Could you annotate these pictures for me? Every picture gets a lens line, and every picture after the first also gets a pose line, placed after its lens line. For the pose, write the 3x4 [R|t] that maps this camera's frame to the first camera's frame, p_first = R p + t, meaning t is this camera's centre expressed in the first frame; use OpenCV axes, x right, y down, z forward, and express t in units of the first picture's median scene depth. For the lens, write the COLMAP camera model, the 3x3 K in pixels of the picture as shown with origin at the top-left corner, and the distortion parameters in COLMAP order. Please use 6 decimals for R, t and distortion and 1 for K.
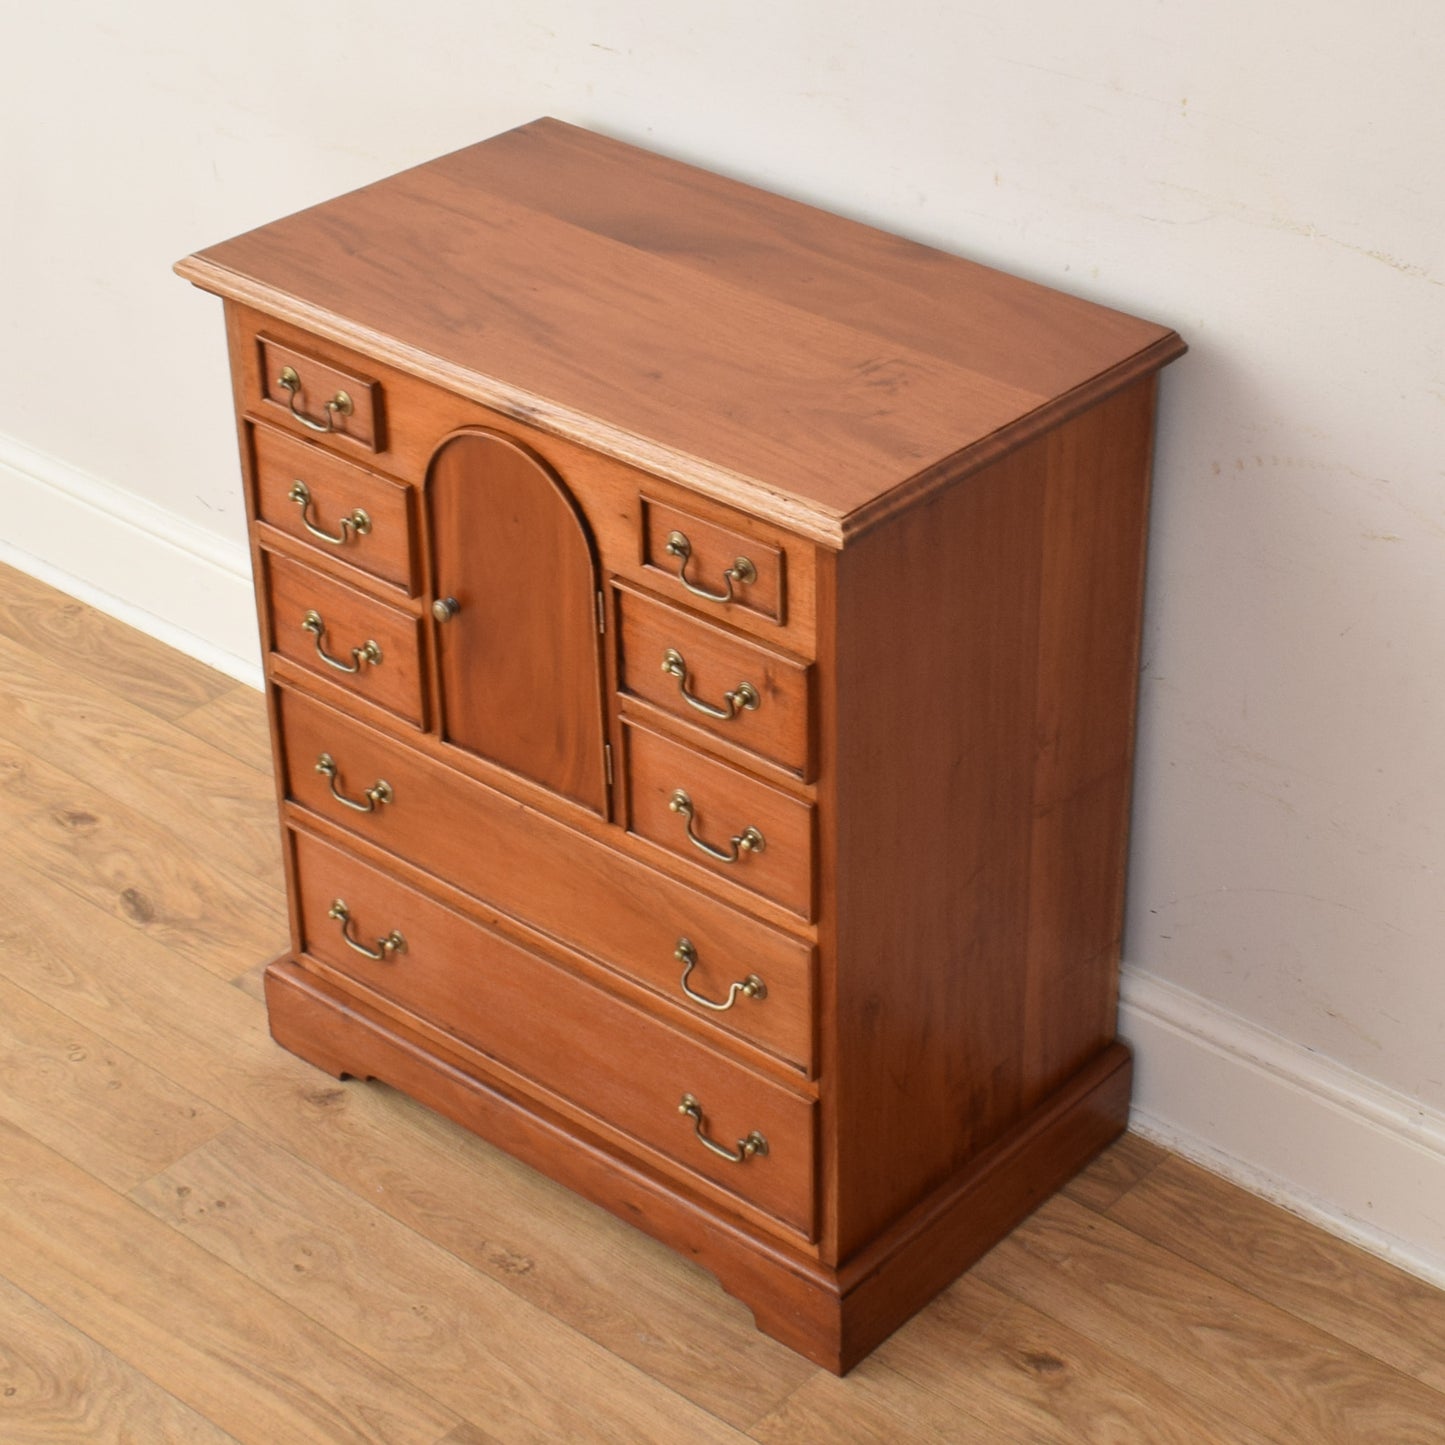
lens RADIAL K [[3297.0, 0, 839.2], [0, 3297.0, 730.2], [0, 0, 1]] dist [-0.057746, 0.000000]
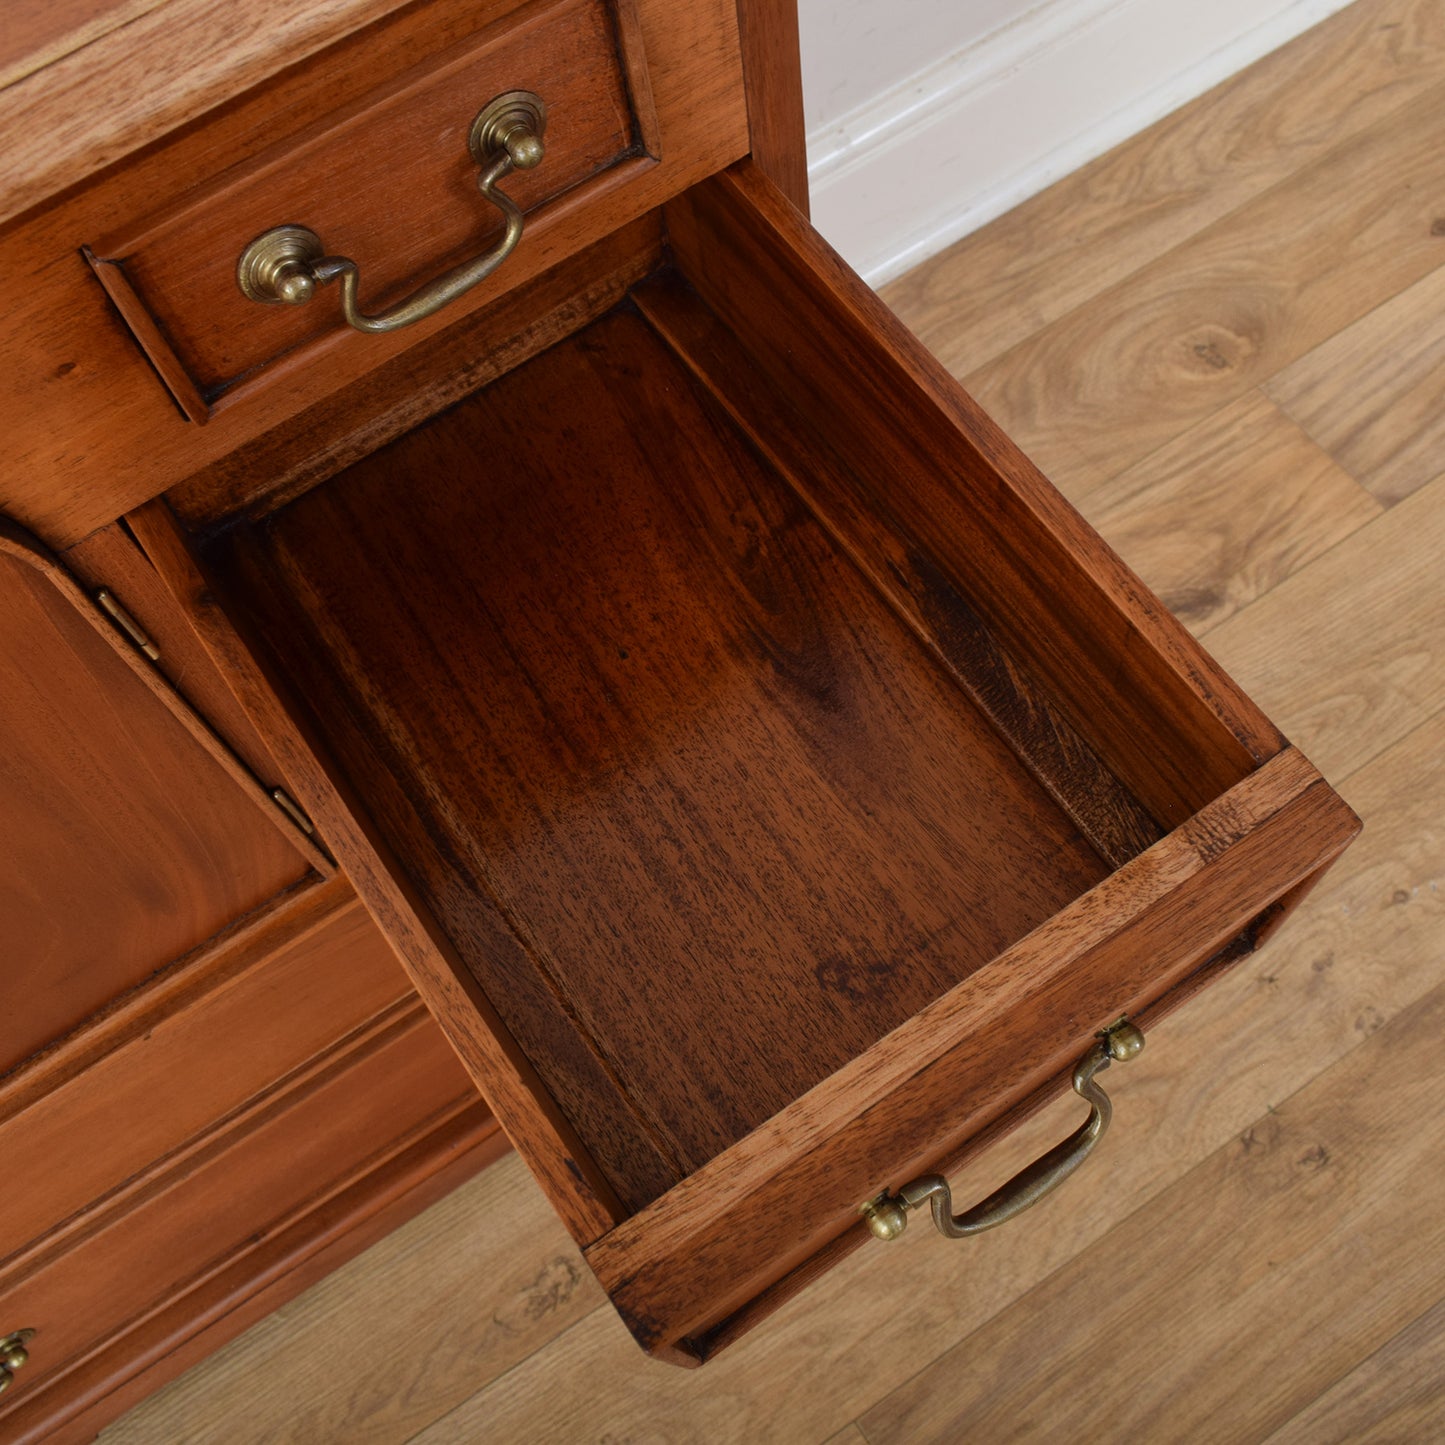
lens RADIAL K [[1662.3, 0, 725.2], [0, 1662.3, 728.8], [0, 0, 1]] dist [-0.005896, 0.000000]
pose [[0.276970, -0.880595, 0.384499, -0.125161], [0.588717, 0.471769, 0.656389, -0.104211], [-0.759408, 0.044560, 0.649087, 0.774327]]
